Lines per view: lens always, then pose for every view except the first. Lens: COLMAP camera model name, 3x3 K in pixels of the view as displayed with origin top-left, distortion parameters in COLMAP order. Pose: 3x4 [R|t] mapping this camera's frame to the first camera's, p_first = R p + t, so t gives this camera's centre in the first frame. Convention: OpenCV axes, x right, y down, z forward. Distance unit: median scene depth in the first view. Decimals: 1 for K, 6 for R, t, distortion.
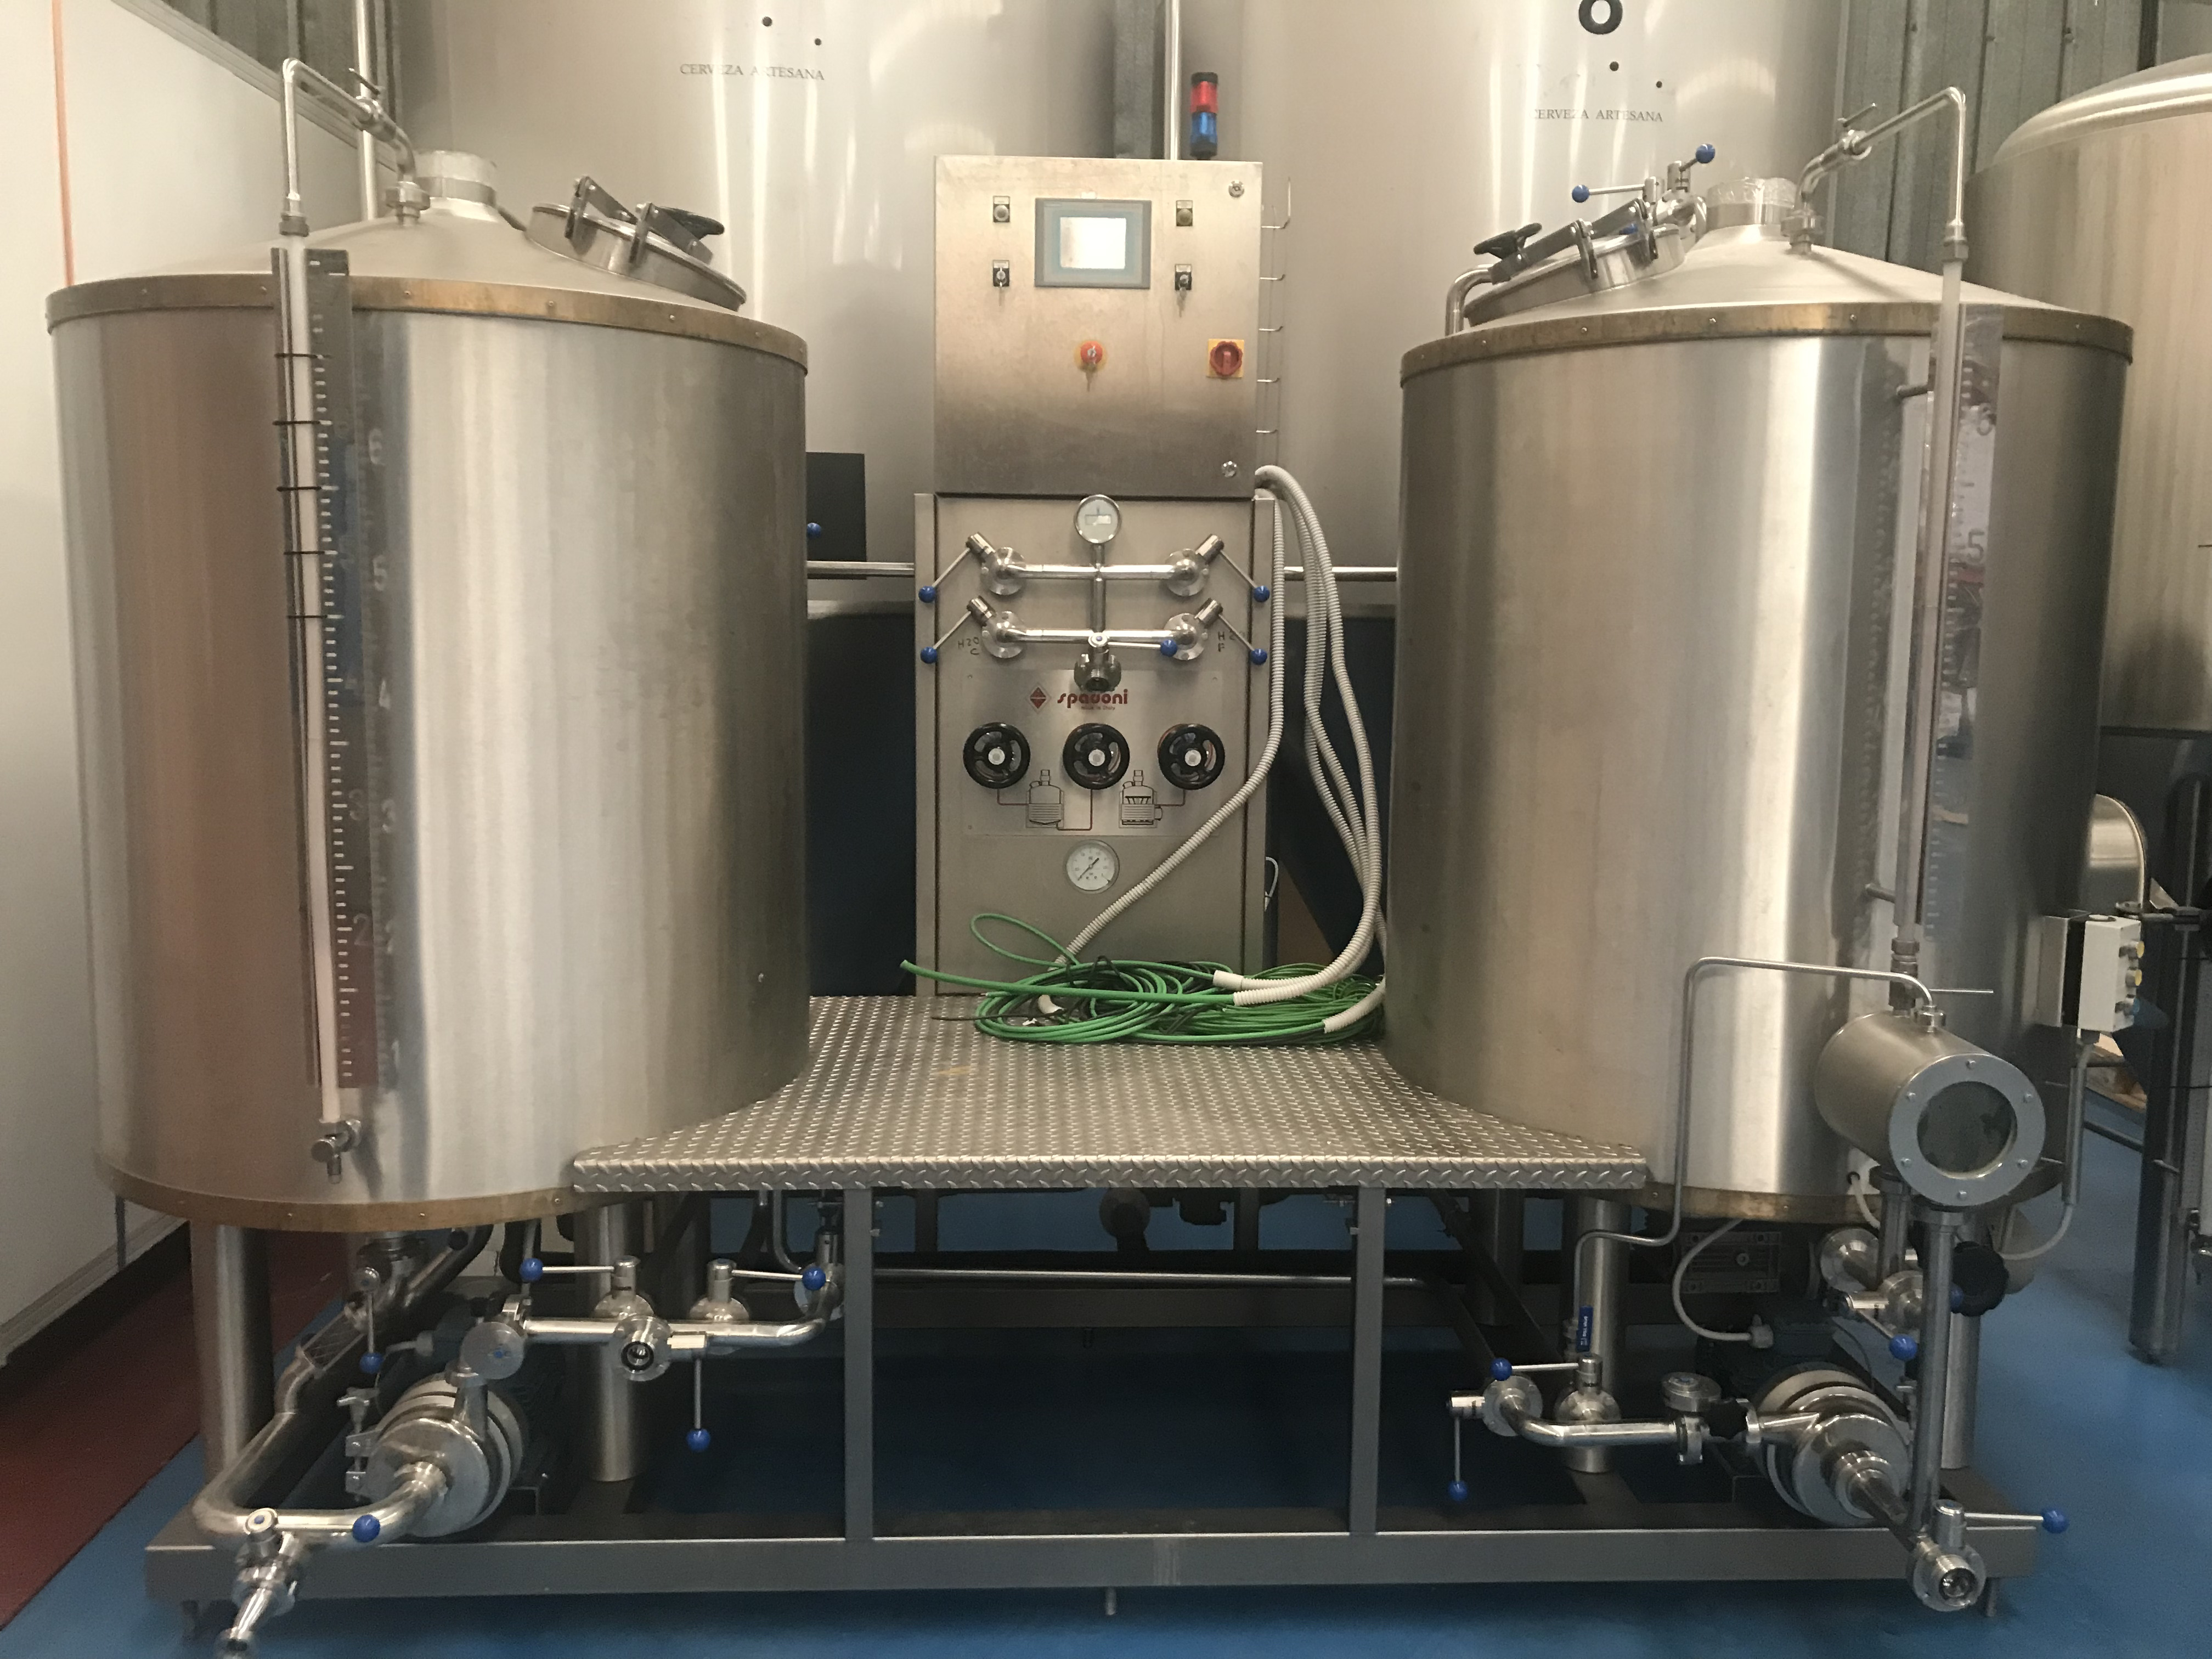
lens RADIAL K [[1813.5, 0, 1106.0], [0, 1813.5, 829.5], [0, 0, 1]] dist [0.125826, -0.254220]
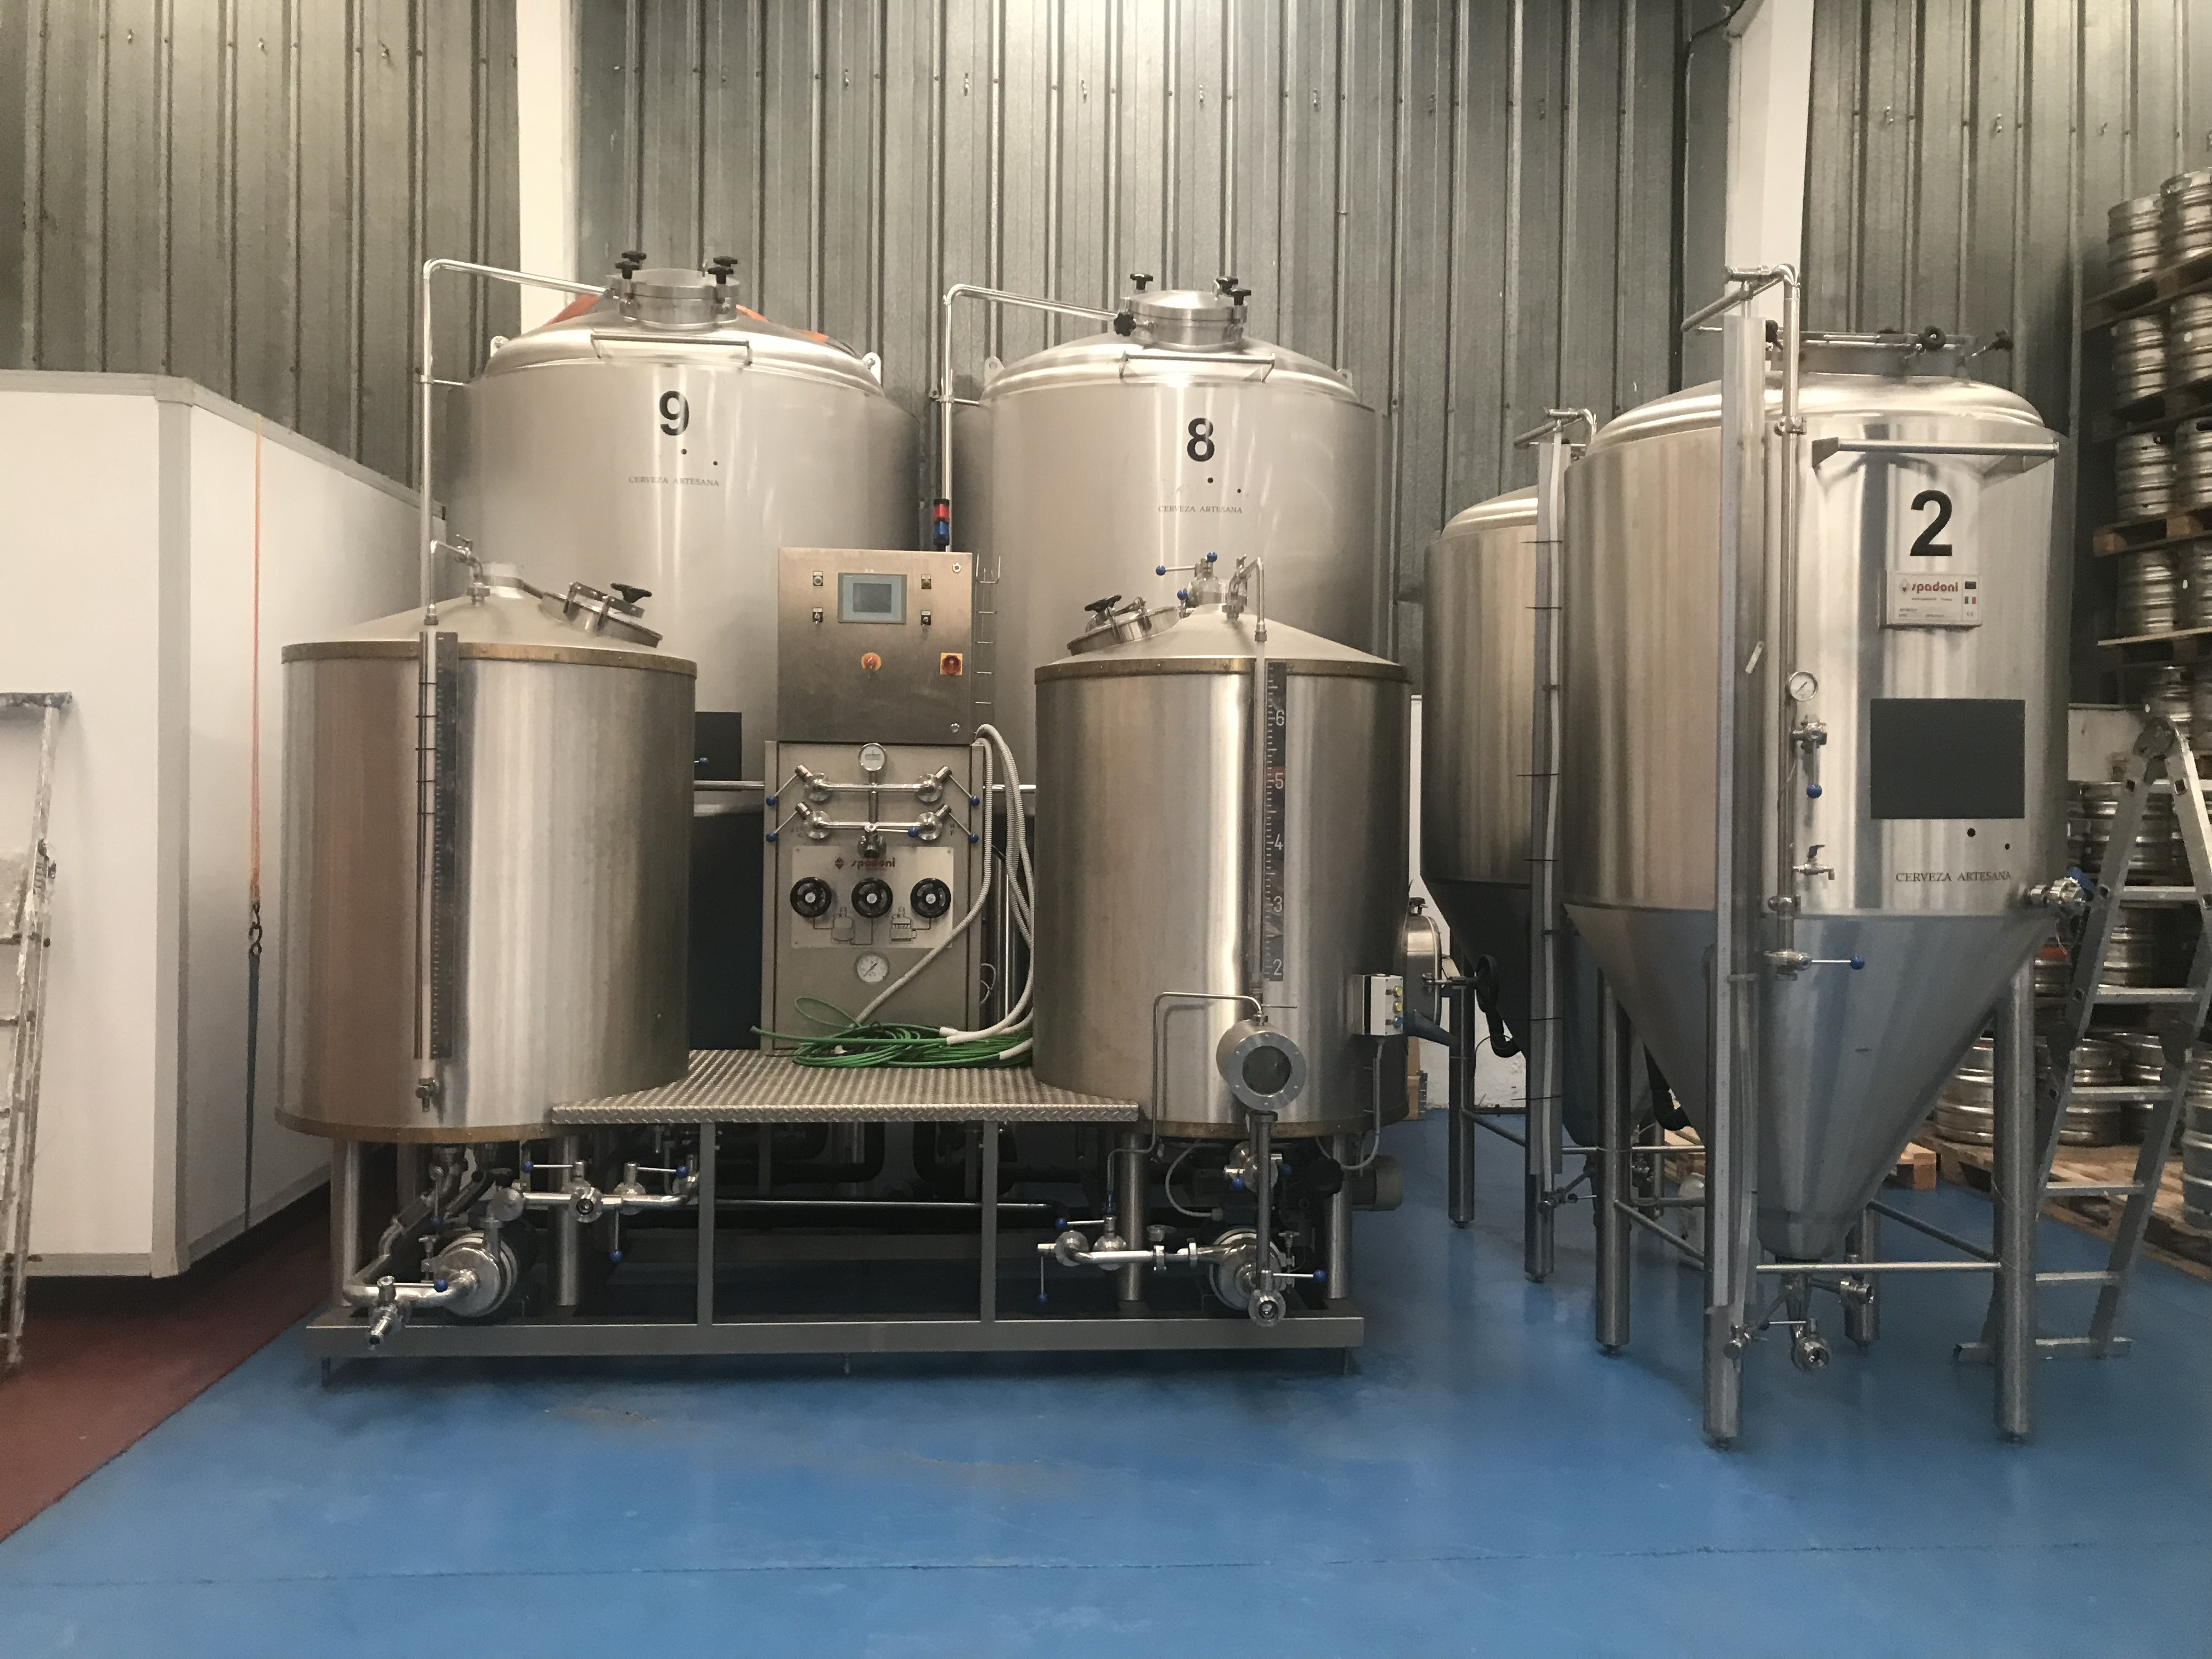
lens RADIAL K [[1807.7, 0, 1106.0], [0, 1807.7, 829.5], [0, 0, 1]] dist [0.206579, -0.689086]
pose [[0.999405, 0.002484, 0.034389, 0.182832], [0.001340, 0.993848, -0.110746, 0.098291], [-0.034452, 0.110726, 0.993254, -0.796416]]
